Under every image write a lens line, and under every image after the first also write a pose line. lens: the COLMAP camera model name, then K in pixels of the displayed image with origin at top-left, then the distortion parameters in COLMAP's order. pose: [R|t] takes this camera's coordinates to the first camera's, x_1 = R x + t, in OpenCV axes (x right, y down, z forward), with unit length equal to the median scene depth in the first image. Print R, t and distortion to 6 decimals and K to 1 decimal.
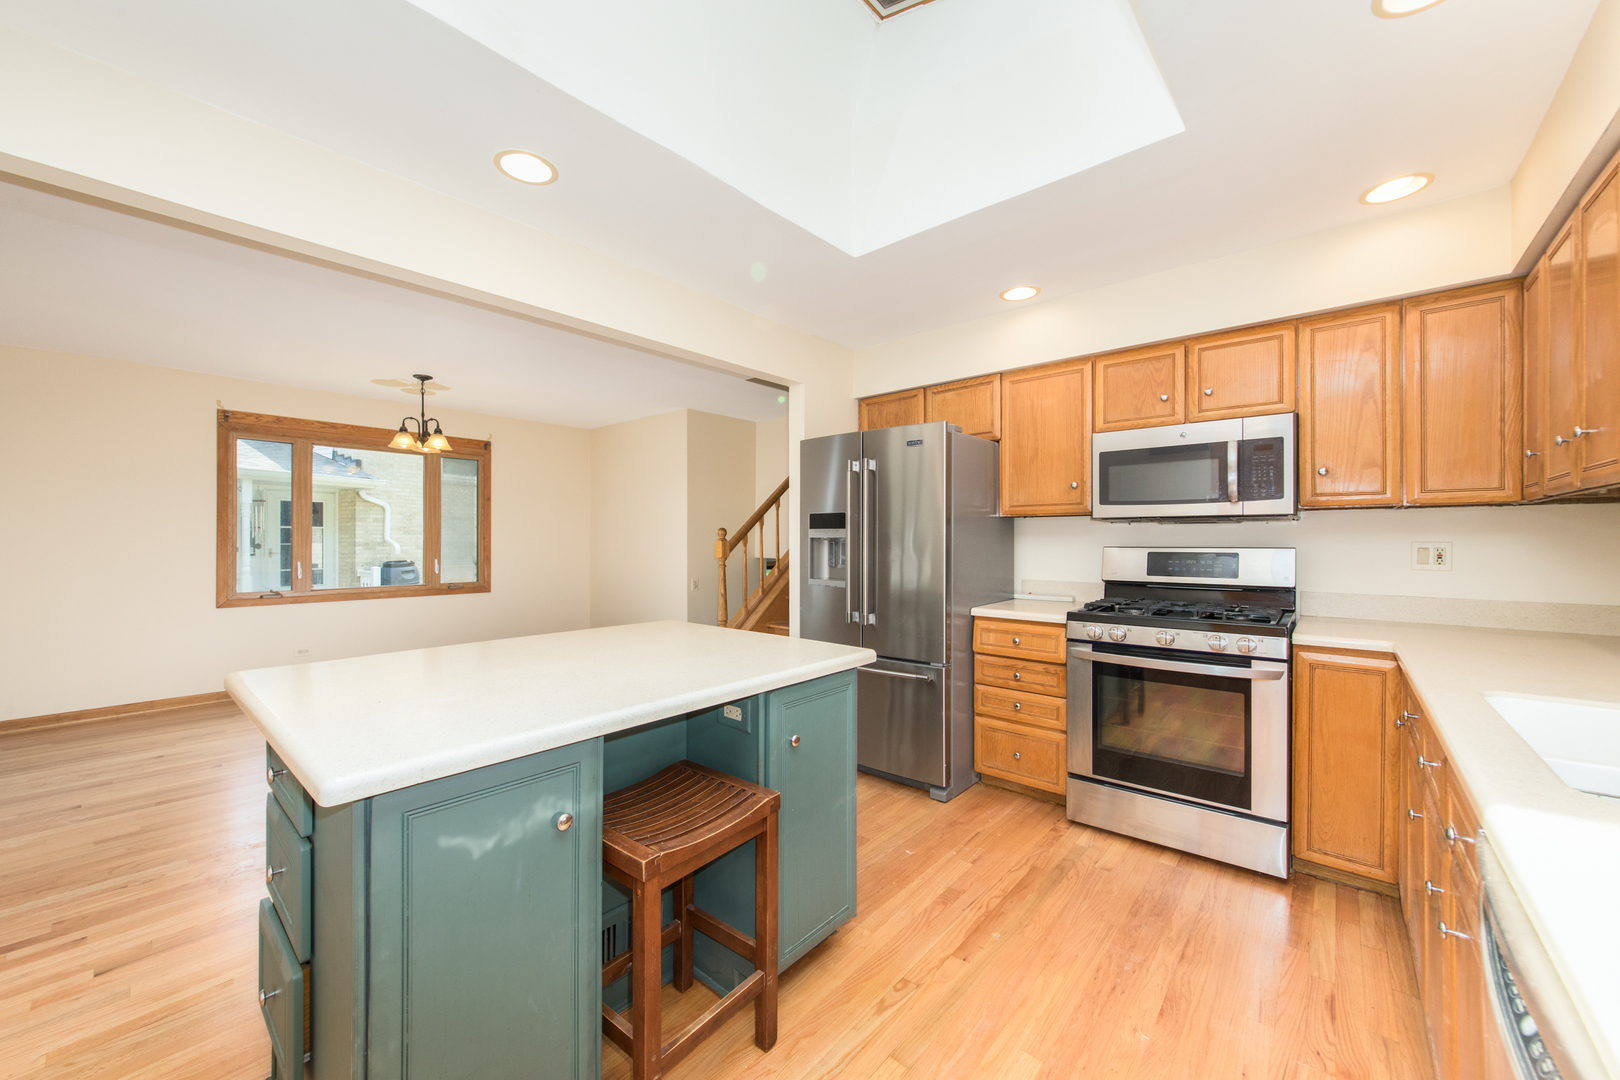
lens RADIAL K [[602.7, 0, 810.0], [0, 602.7, 540.0], [0, 0, 1]] dist [-0.001892, -0.000185]
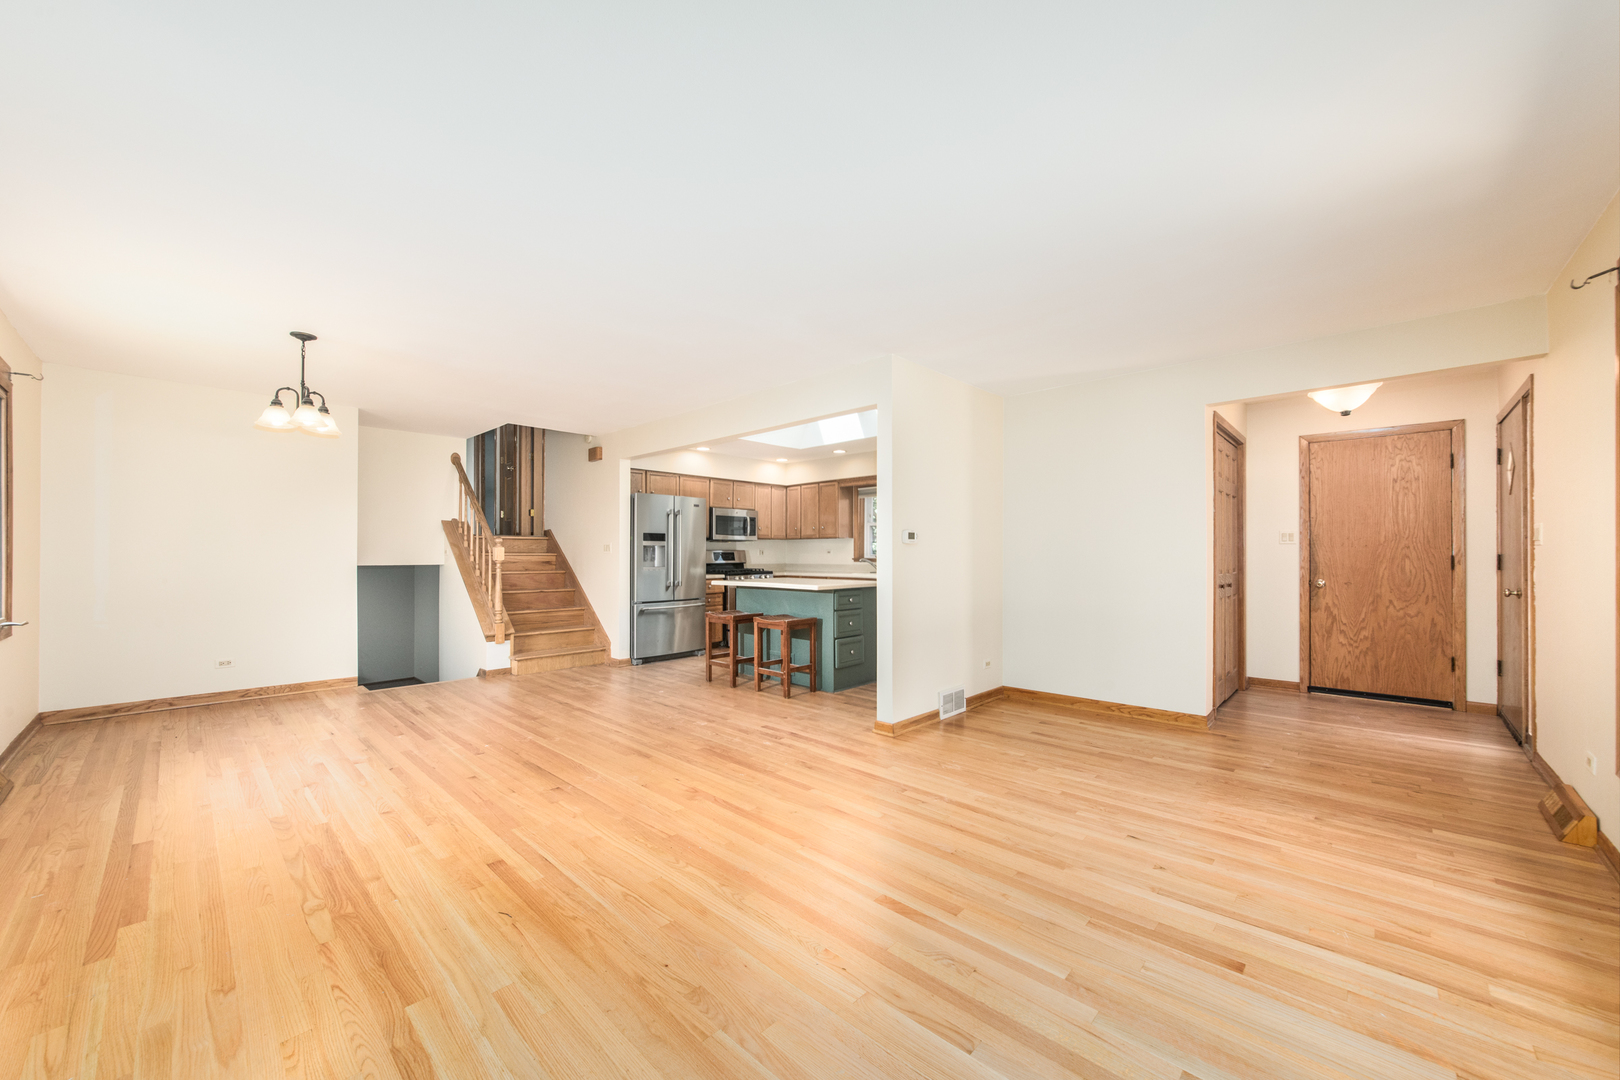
lens RADIAL K [[602.7, 0, 810.0], [0, 602.7, 540.0], [0, 0, 1]] dist [-0.001892, -0.000185]
pose [[0.037529, 0.020873, 0.999078, -1.406525], [0.000712, 0.999781, -0.020914, 0.013929], [-0.999295, 0.001496, 0.037506, 0.312034]]
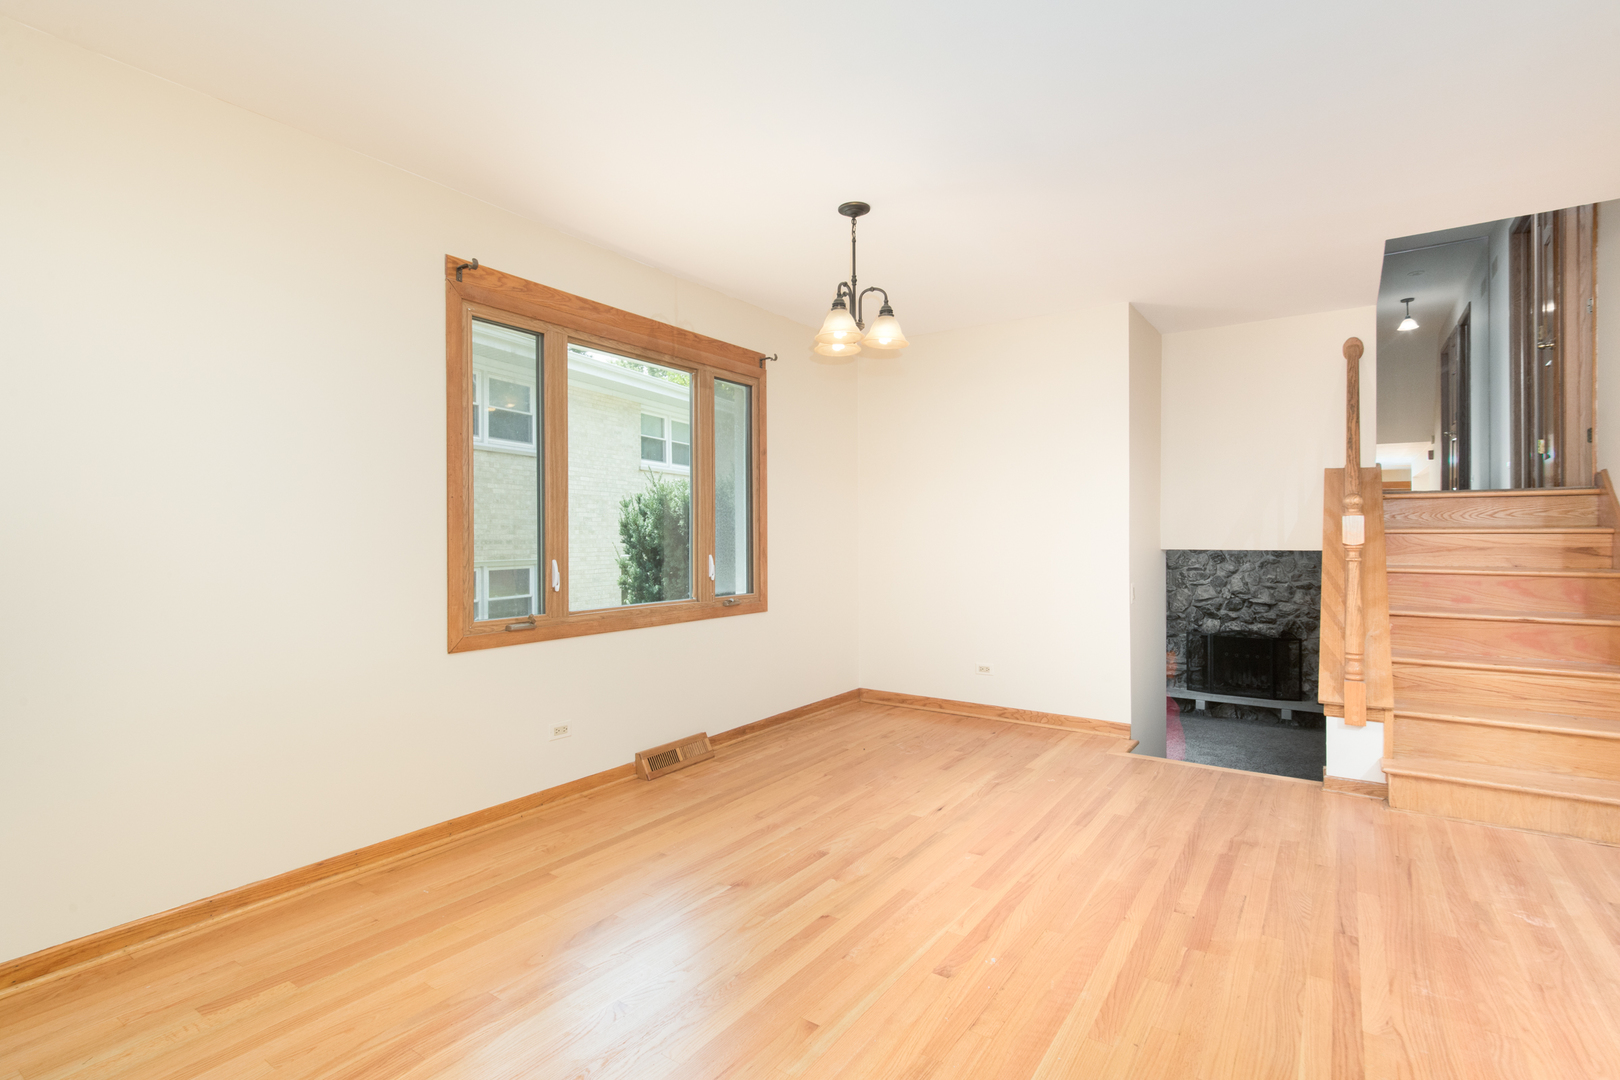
lens RADIAL K [[770.5, 0, 810.0], [0, 770.5, 540.0], [0, 0, 1]] dist [-0.002442, -0.000514]
pose [[0.993965, -0.007658, 0.109431, -0.761822], [0.006929, 0.999951, 0.007041, 0.016489], [-0.109479, -0.006240, 0.993969, 0.330517]]
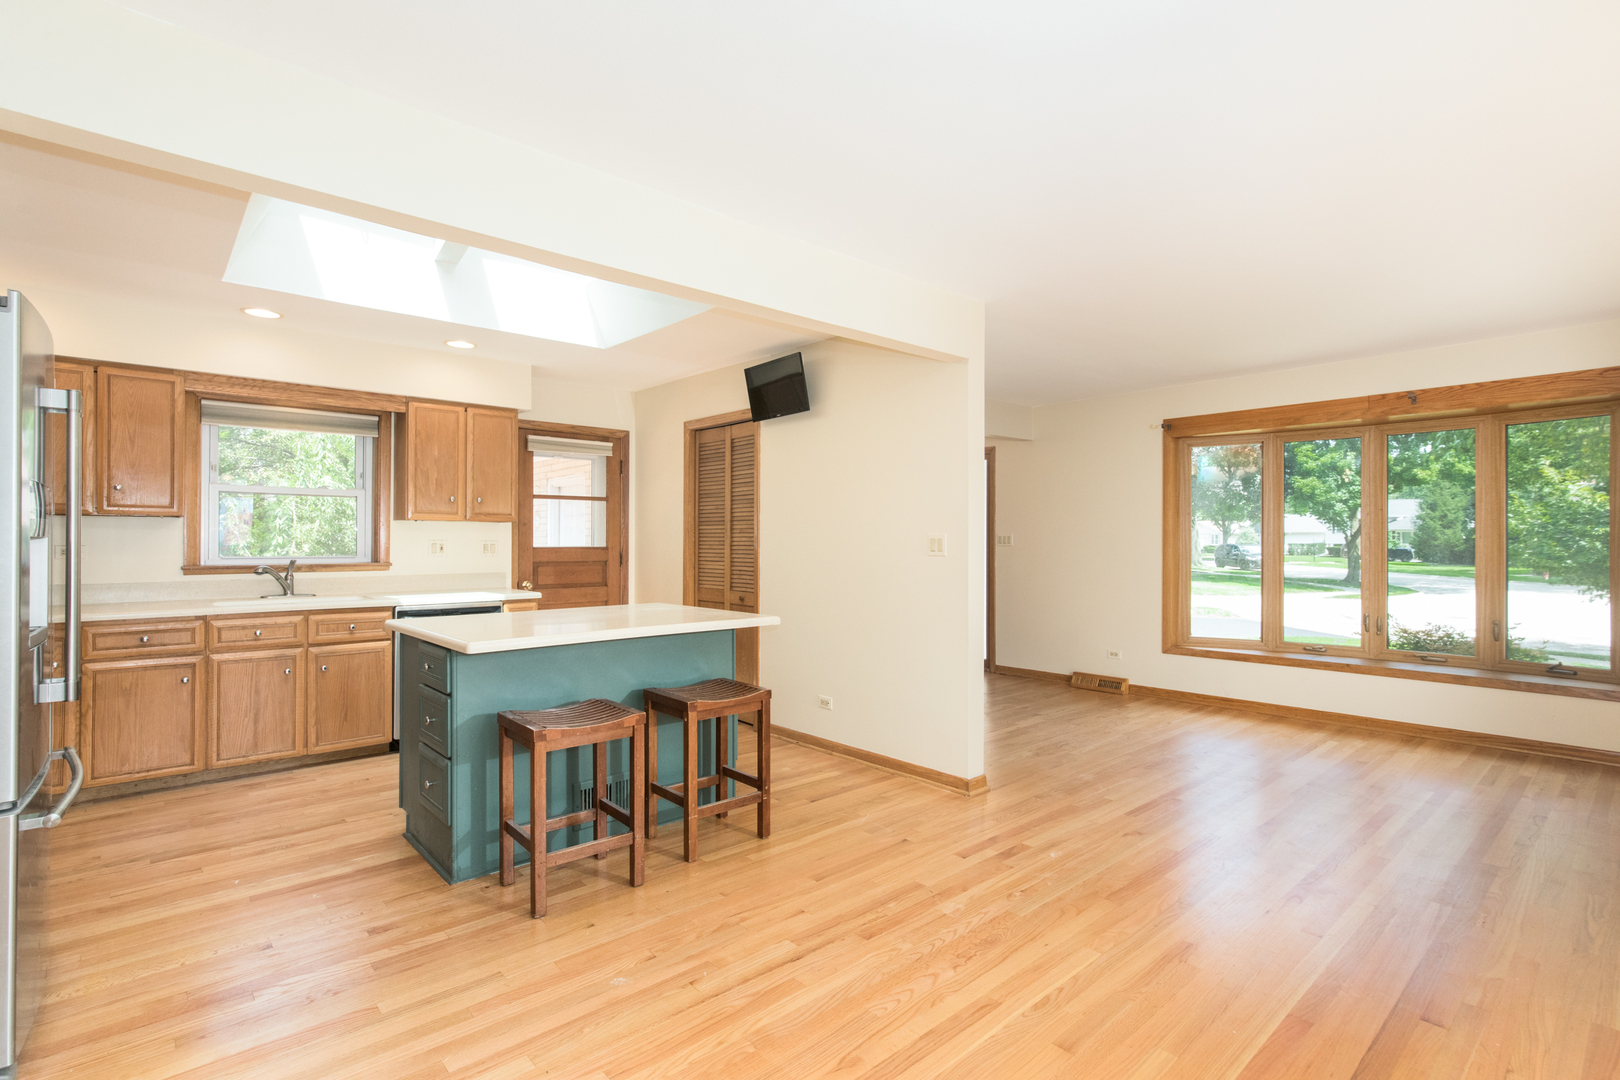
lens RADIAL K [[762.8, 0, 810.0], [0, 762.8, 540.0], [0, 0, 1]] dist [-0.000063, 0.000085]
pose [[-0.992149, 0.003179, 0.125024, -0.454576], [0.001808, 0.999937, -0.011078, 0.007117], [-0.125051, -0.010765, -0.992092, 1.090343]]
